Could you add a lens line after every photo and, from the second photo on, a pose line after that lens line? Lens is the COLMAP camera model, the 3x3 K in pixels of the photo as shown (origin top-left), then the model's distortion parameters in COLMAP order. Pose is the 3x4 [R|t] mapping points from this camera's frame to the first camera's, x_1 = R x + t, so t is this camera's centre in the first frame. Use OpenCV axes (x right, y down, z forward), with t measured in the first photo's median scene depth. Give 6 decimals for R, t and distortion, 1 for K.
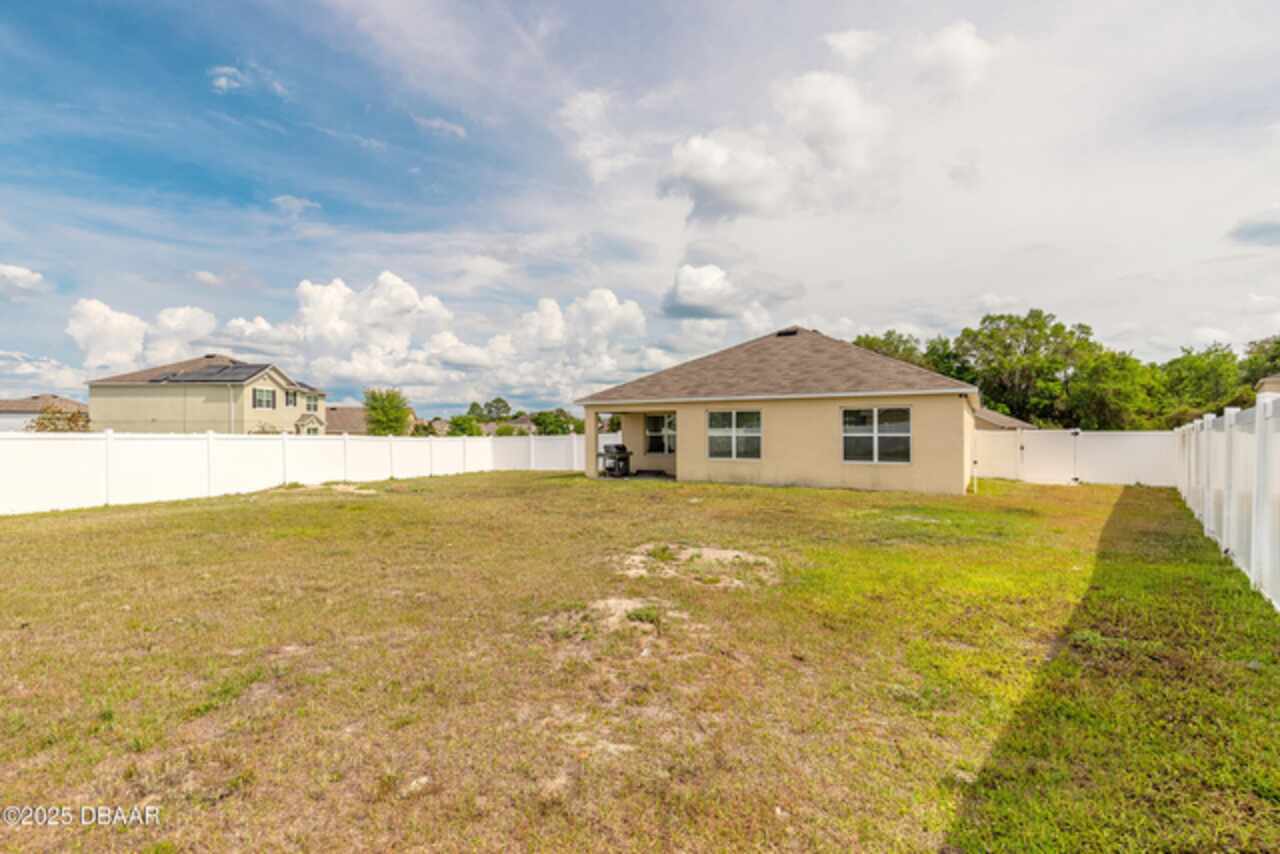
lens RADIAL K [[584.5, 0, 640.1], [0, 584.5, 398.7], [0, 0, 1]] dist [0.029335, 0.000025]
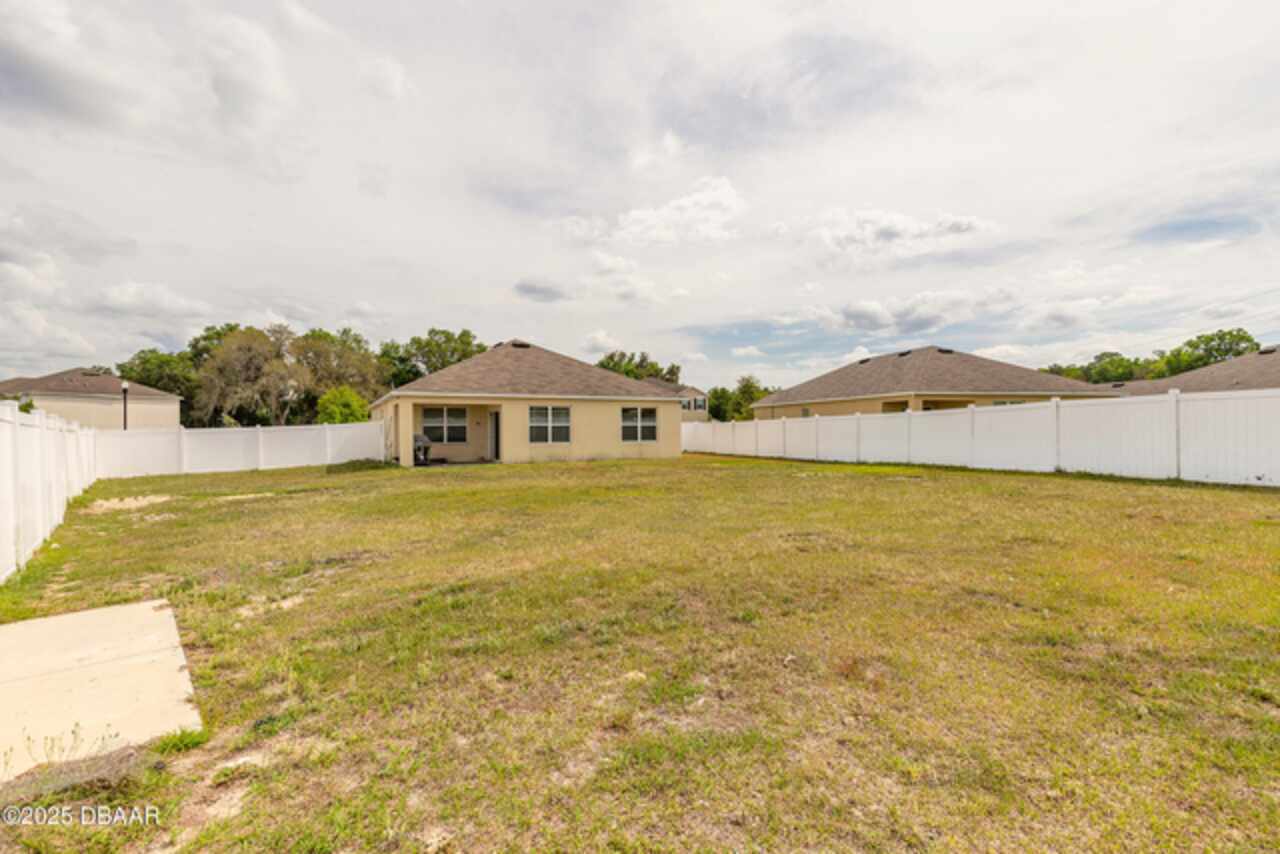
lens RADIAL K [[578.0, 0, 632.6], [0, 578.0, 431.2], [0, 0, 1]] dist [0.000740, -0.000143]
pose [[0.511514, -0.008310, 0.859235, -0.206231], [-0.045083, 0.998316, 0.036494, 0.004836], [-0.858091, -0.057404, 0.510278, 0.042176]]
